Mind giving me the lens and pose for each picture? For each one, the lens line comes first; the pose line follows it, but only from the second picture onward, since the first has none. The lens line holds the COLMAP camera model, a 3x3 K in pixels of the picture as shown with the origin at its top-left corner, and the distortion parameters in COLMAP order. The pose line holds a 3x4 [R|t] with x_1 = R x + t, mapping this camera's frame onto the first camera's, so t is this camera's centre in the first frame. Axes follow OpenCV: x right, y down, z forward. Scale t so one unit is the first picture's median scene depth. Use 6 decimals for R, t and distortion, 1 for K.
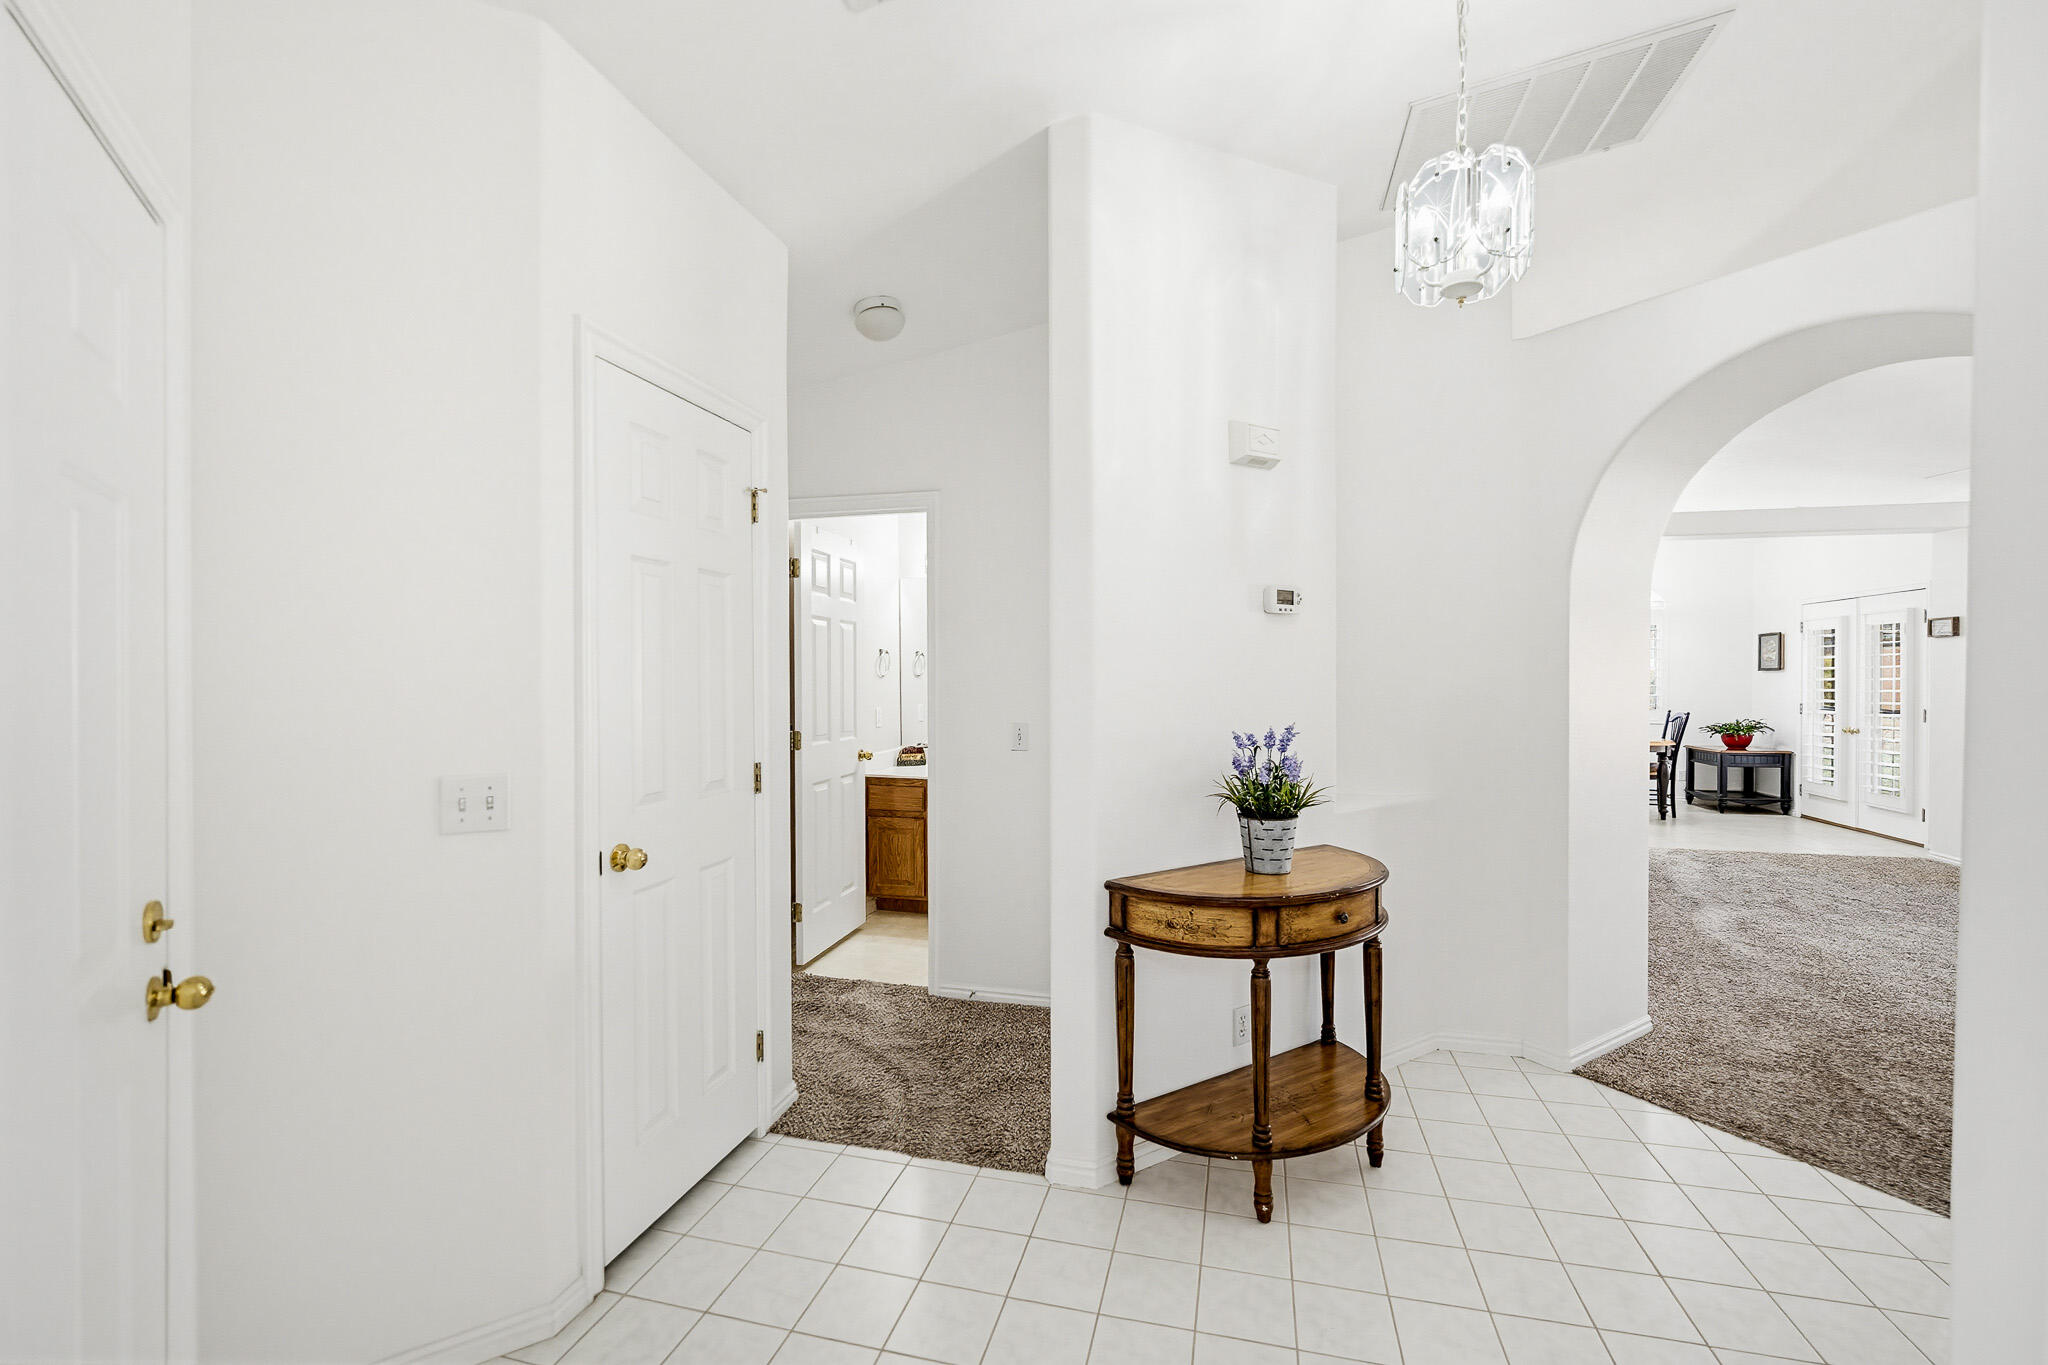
lens RADIAL K [[842.3, 0, 1057.4], [0, 842.3, 695.5], [0, 0, 1]] dist [-0.004373, 0.000803]
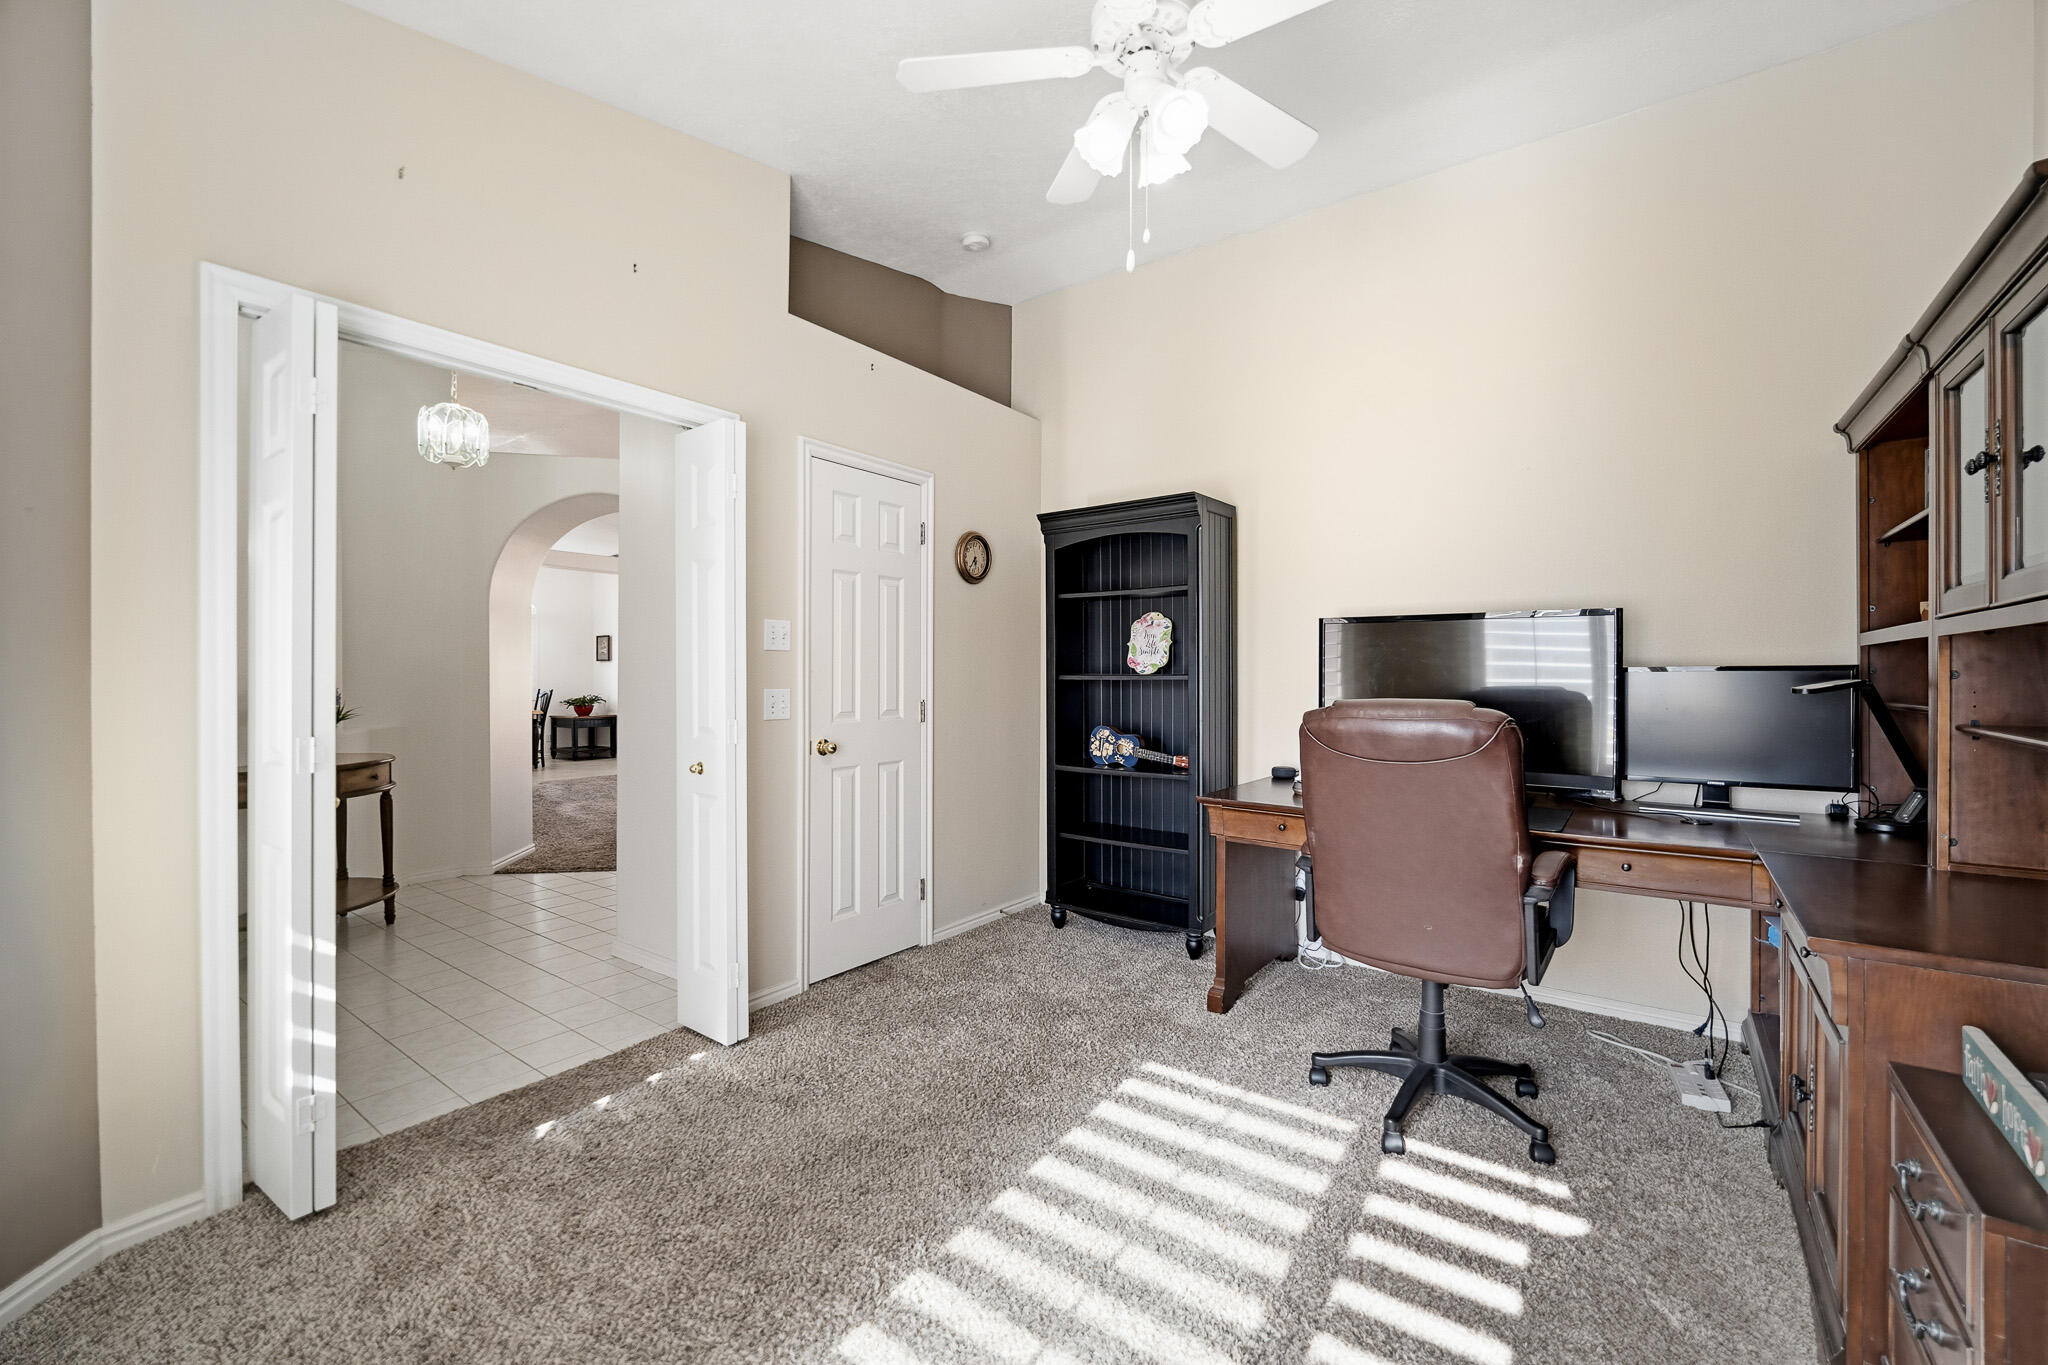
lens RADIAL K [[842.3, 0, 1031.9], [0, 842.3, 671.6], [0, 0, 1]] dist [-0.004373, 0.000803]
pose [[0.398156, 0.003831, 0.917310, -0.230487], [0.021272, 0.999684, -0.013408, 0.028380], [-0.917071, 0.024851, 0.397949, -0.311390]]
